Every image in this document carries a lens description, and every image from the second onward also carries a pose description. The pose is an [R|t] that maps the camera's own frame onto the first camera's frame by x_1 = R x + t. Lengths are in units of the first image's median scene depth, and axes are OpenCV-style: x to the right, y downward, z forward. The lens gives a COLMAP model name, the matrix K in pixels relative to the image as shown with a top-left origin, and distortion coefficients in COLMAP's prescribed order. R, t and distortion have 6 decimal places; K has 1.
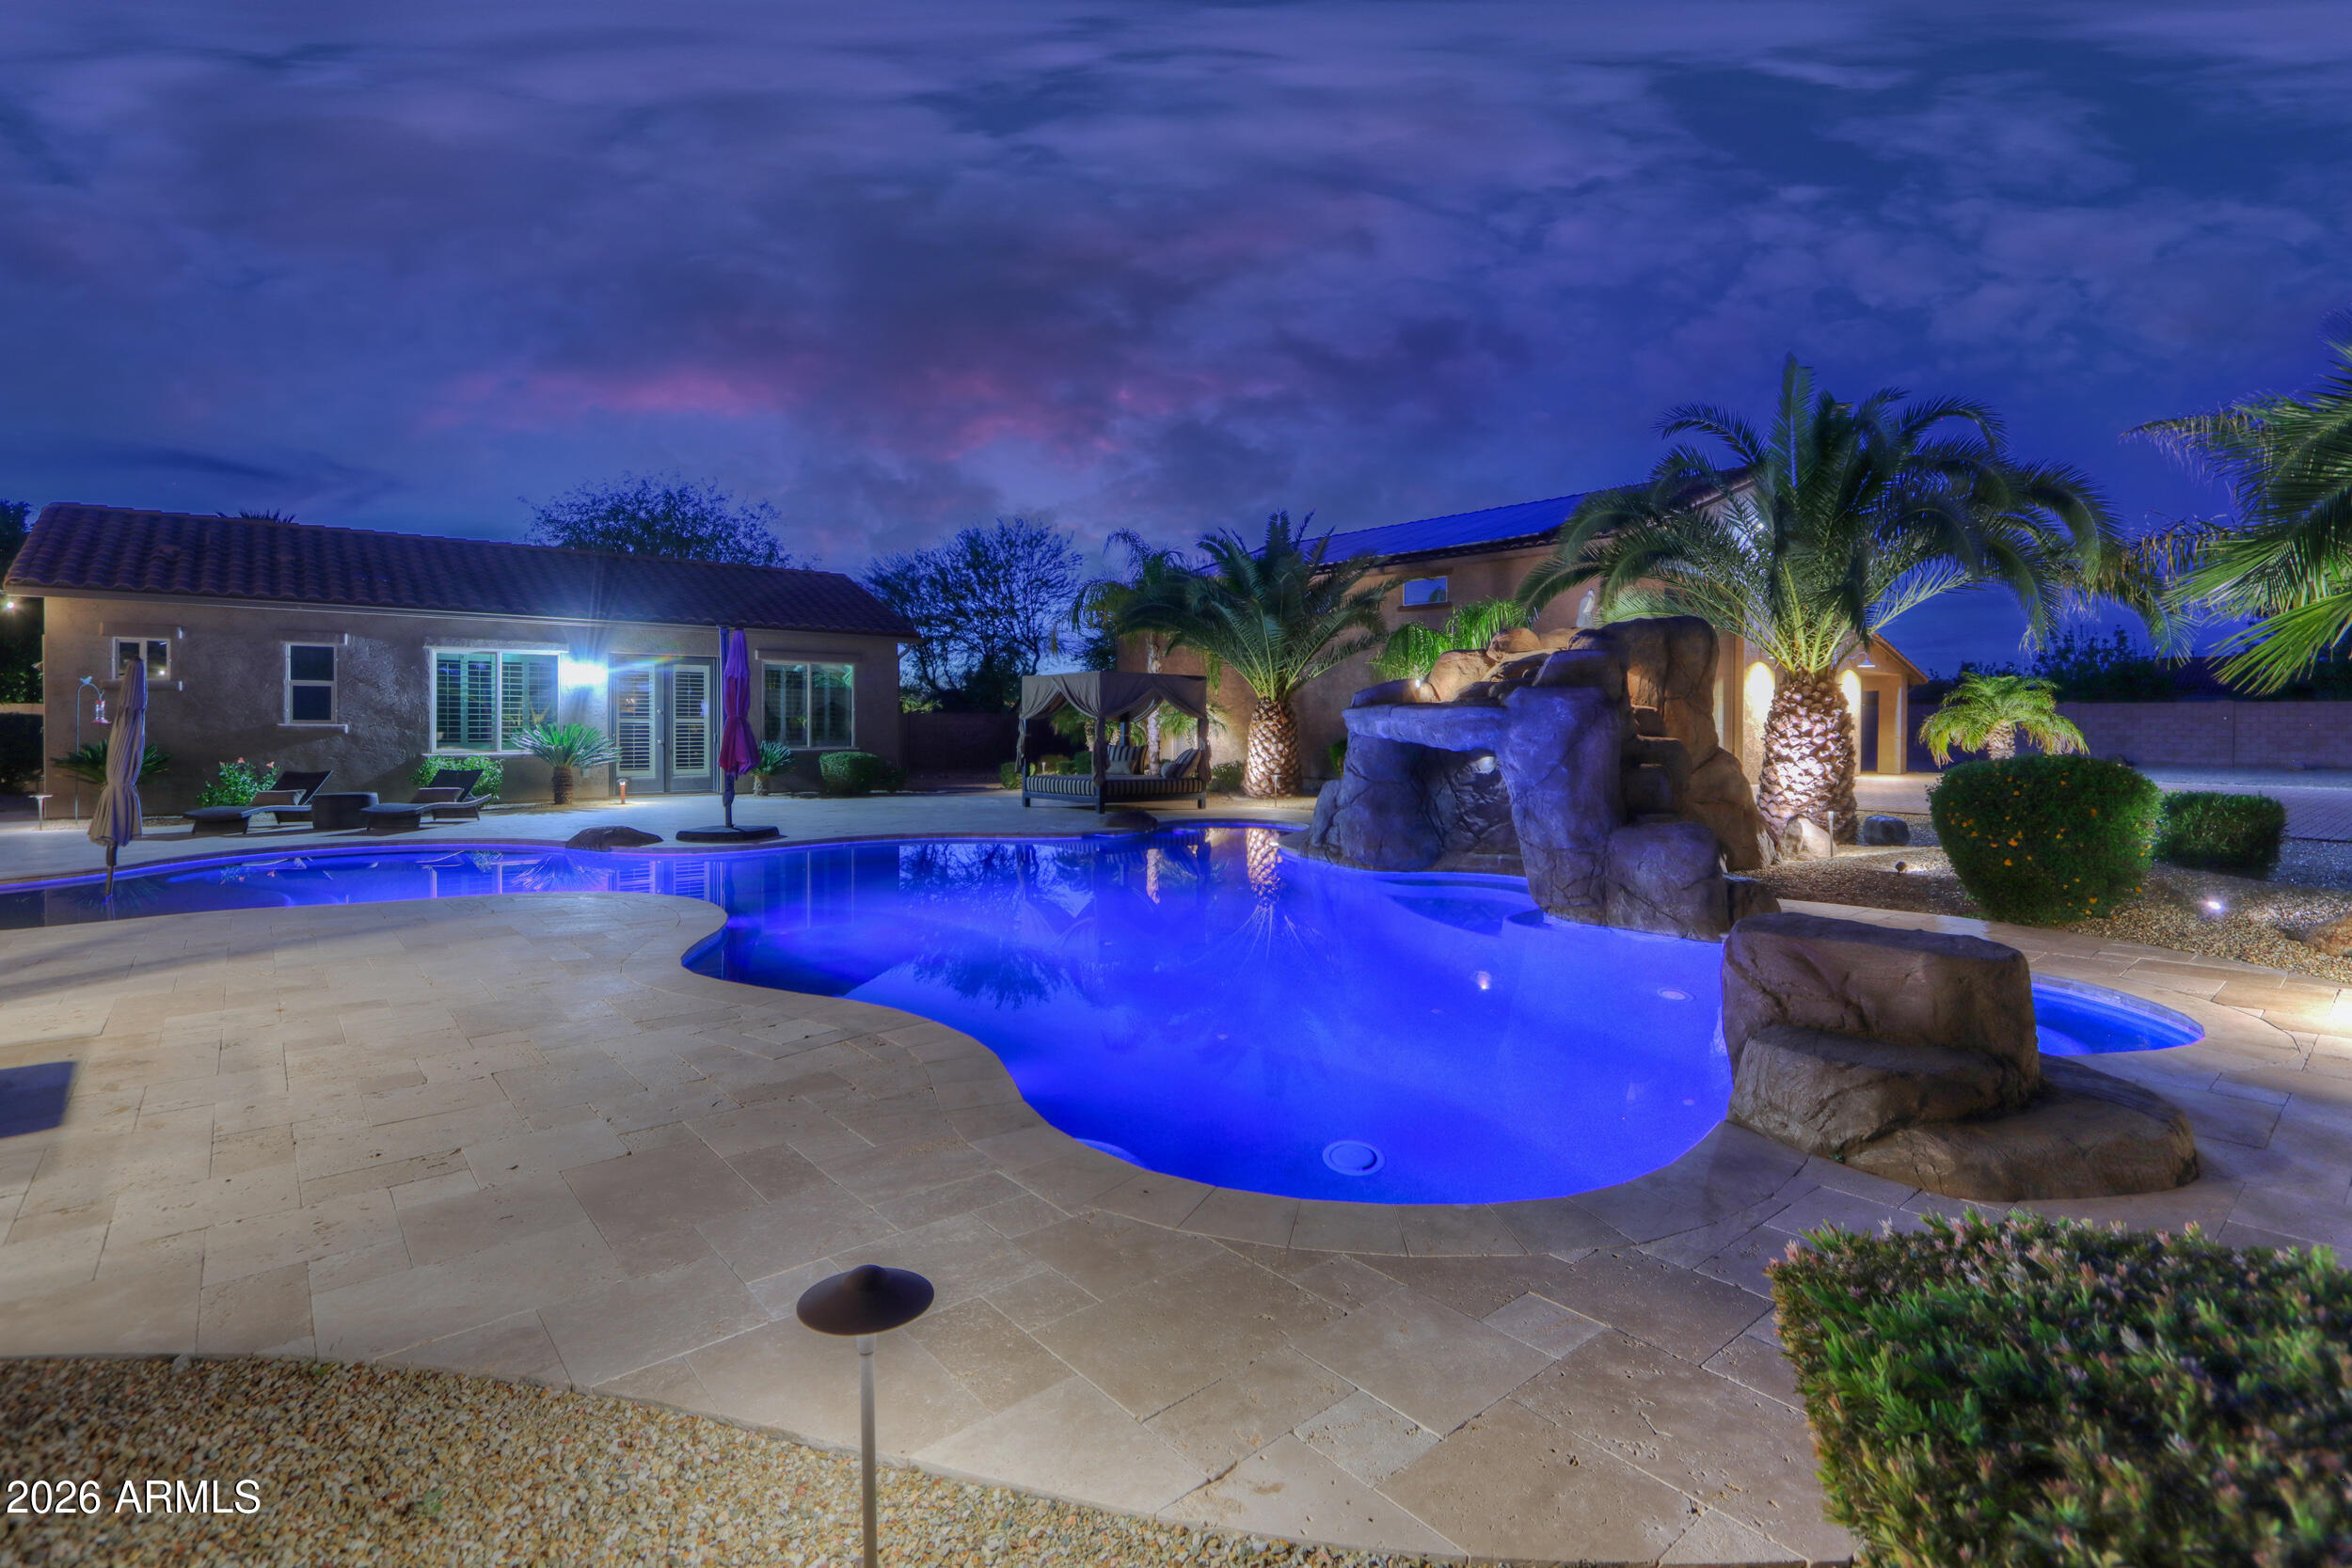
lens RADIAL K [[1105.3, 0, 1191.4], [0, 1105.3, 729.3], [0, 0, 1]] dist [-0.011535, 0.000074]
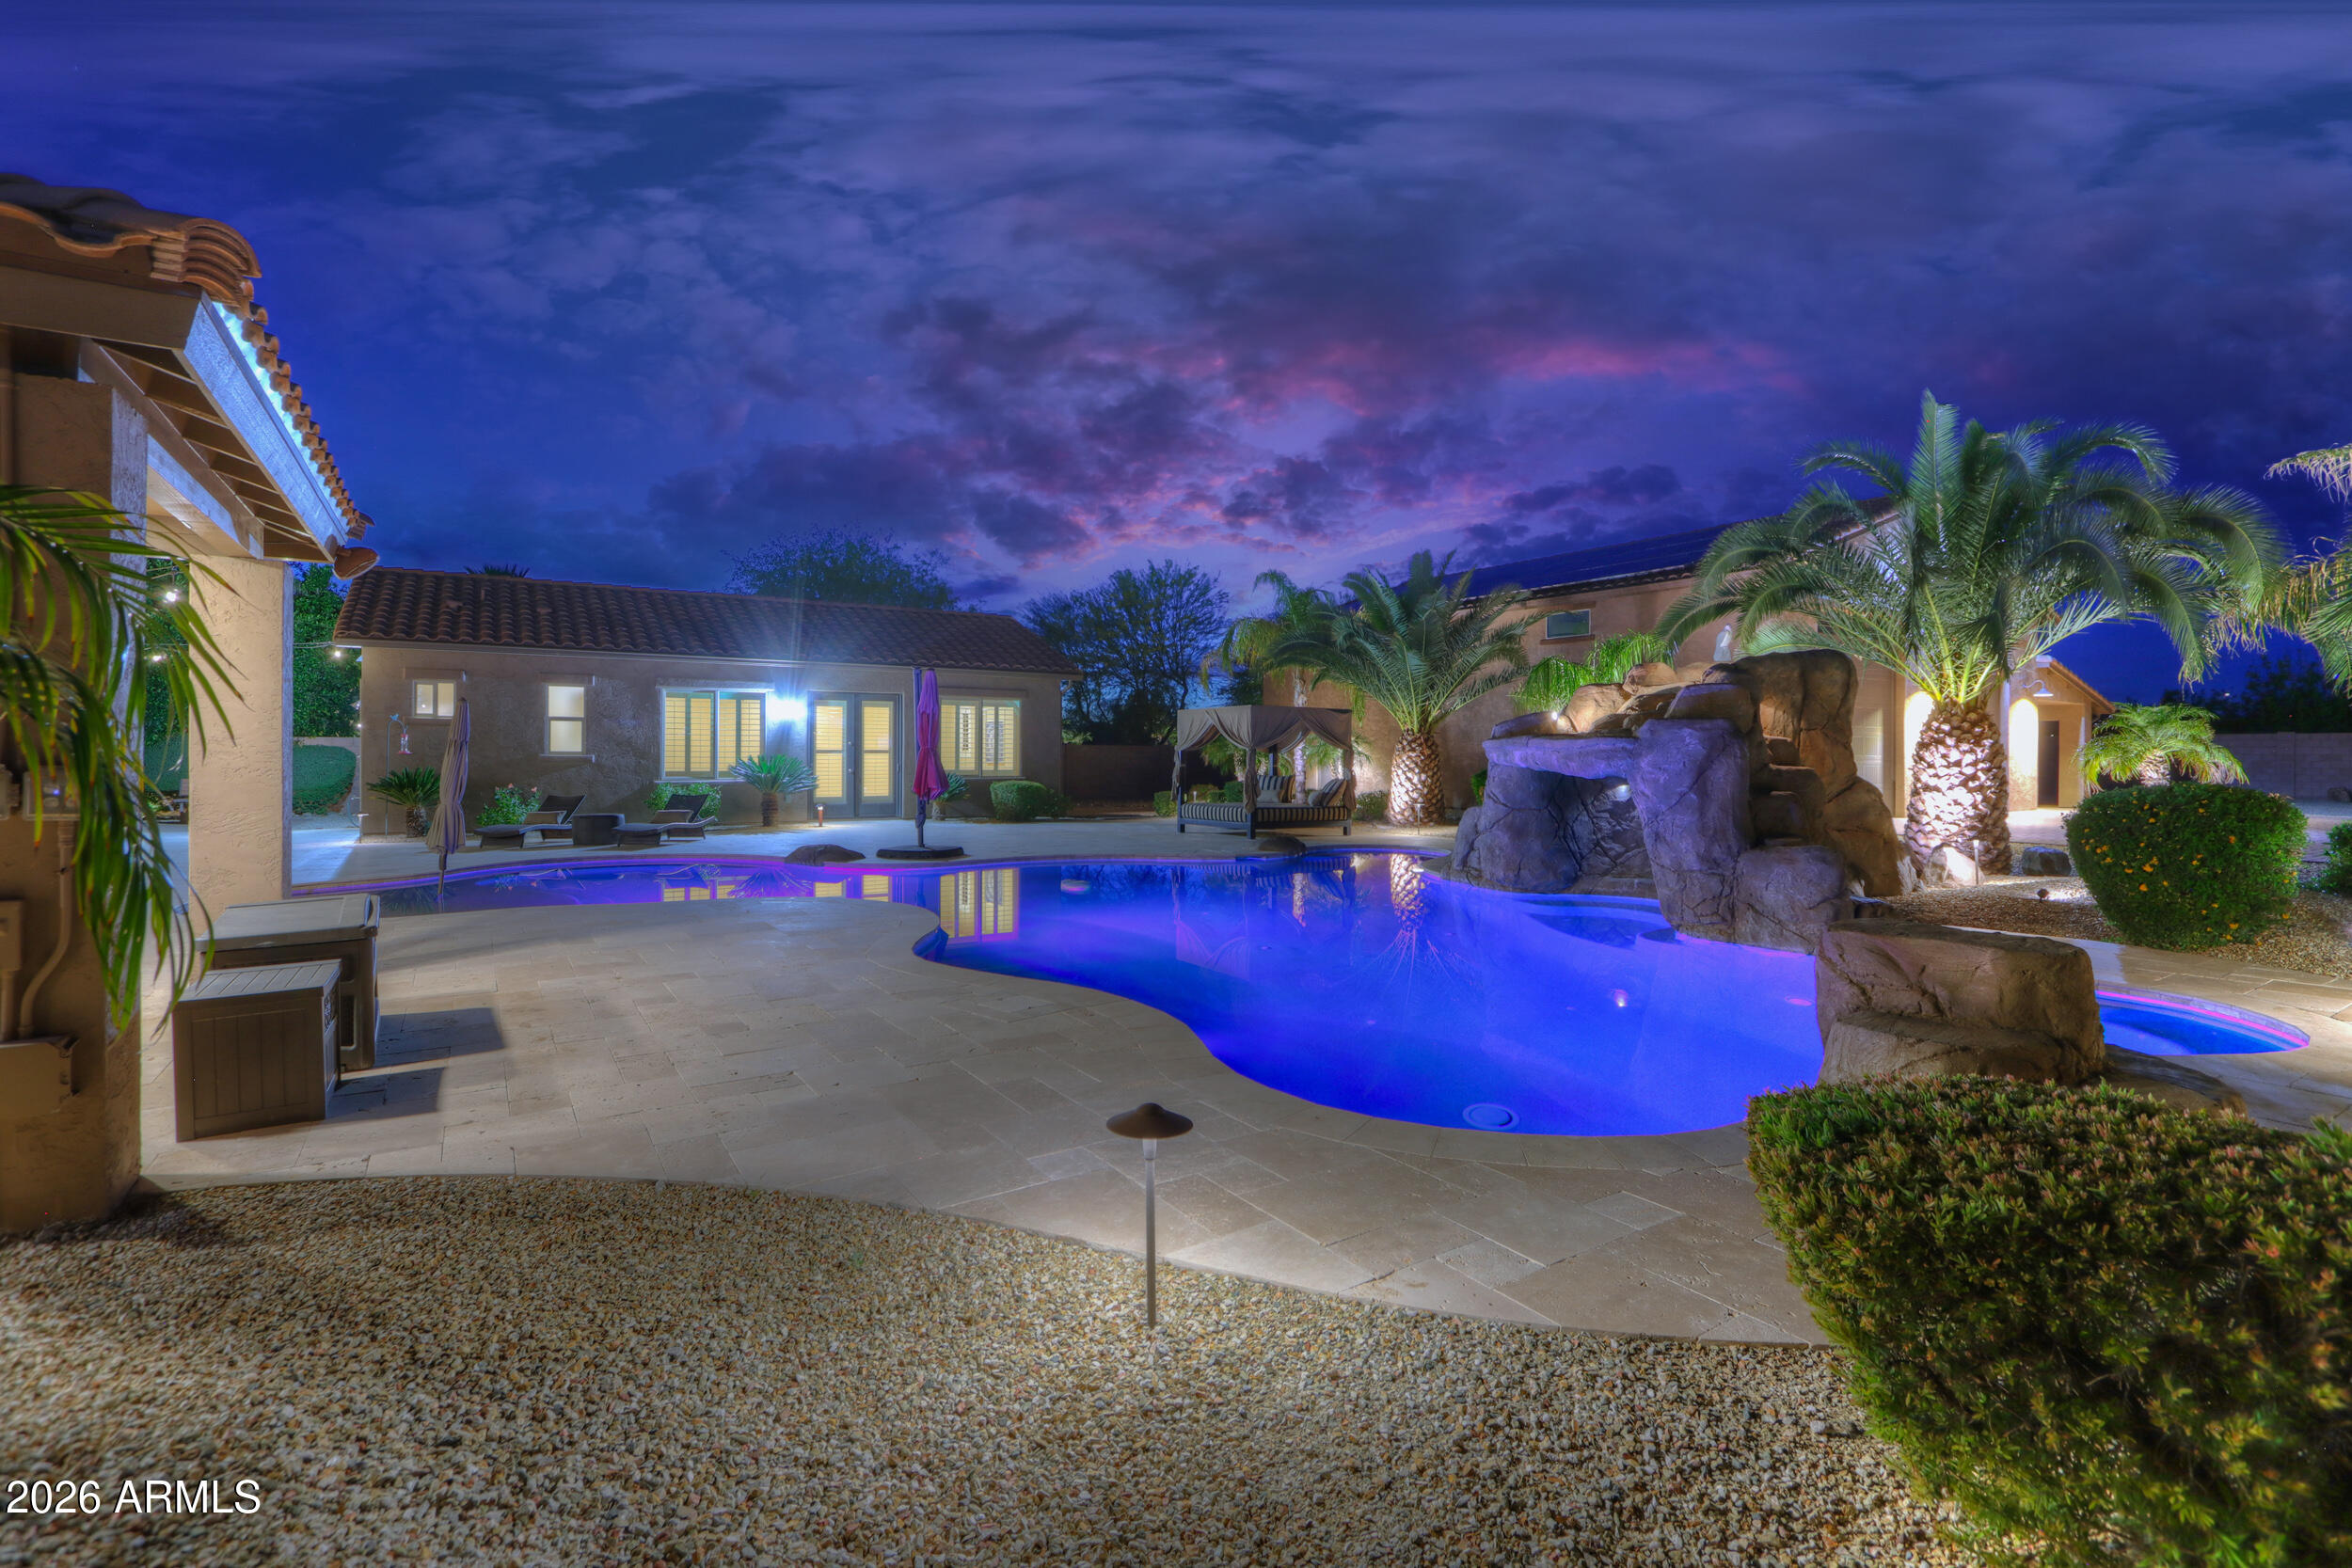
lens RADIAL K [[1105.3, 0, 1192.0], [0, 1105.3, 747.8], [0, 0, 1]] dist [-0.011535, 0.000074]
pose [[0.992157, -0.000675, -0.124998, -0.009341], [-0.000913, 0.999920, -0.012645, 0.003443], [0.124997, 0.012660, 0.992076, -0.105760]]
